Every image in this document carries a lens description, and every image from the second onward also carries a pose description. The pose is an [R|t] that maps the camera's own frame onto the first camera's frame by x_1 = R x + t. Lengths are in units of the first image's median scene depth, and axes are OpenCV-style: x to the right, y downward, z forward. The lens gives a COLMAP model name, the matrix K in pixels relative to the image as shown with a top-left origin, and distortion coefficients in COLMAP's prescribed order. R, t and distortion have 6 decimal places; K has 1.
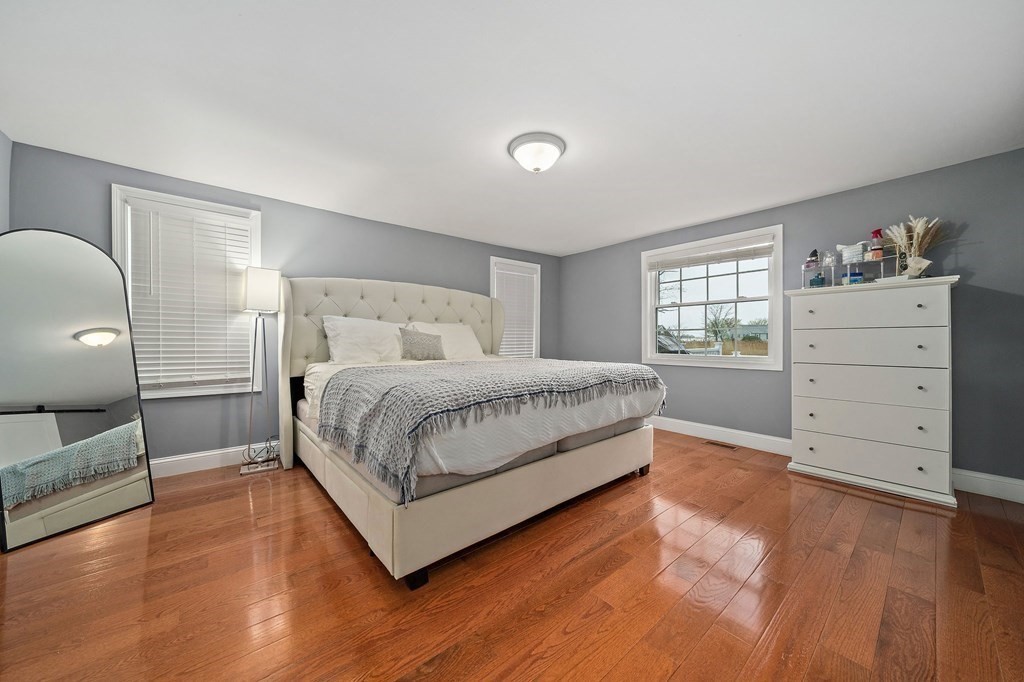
lens RADIAL K [[349.9, 0, 513.6], [0, 349.9, 335.9], [0, 0, 1]] dist [-0.000588, -0.000121]
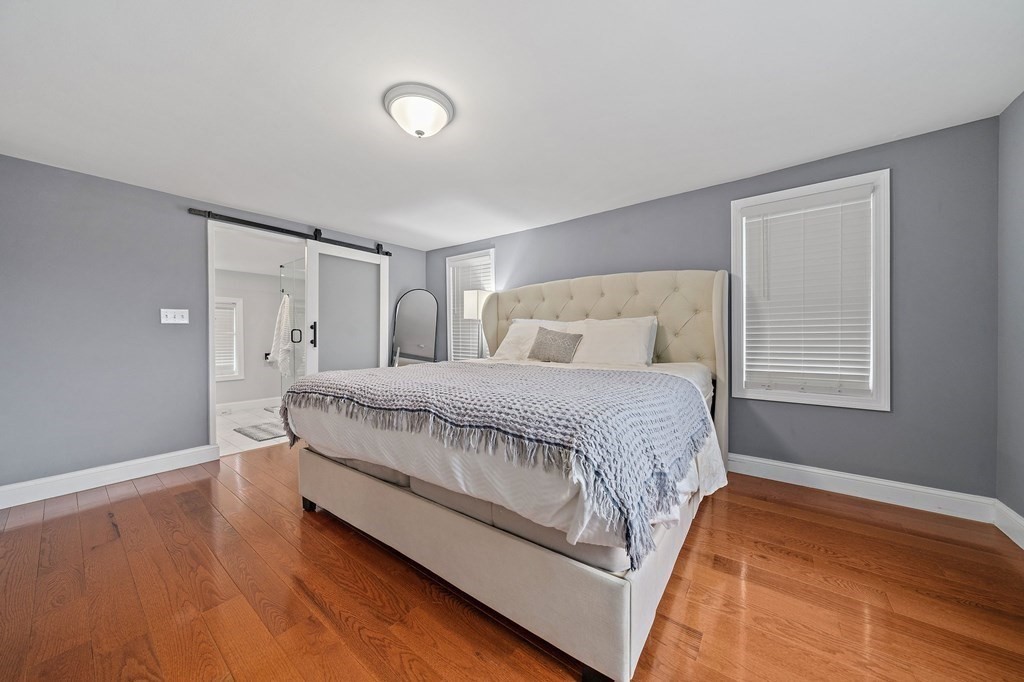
lens RADIAL K [[349.9, 0, 513.6], [0, 349.9, 335.9], [0, 0, 1]] dist [-0.000588, -0.000121]
pose [[0.229237, -0.002879, -0.973366, 0.666206], [0.011514, 0.999934, -0.000246, 0.000200], [0.973303, -0.011151, 0.229255, 0.748007]]
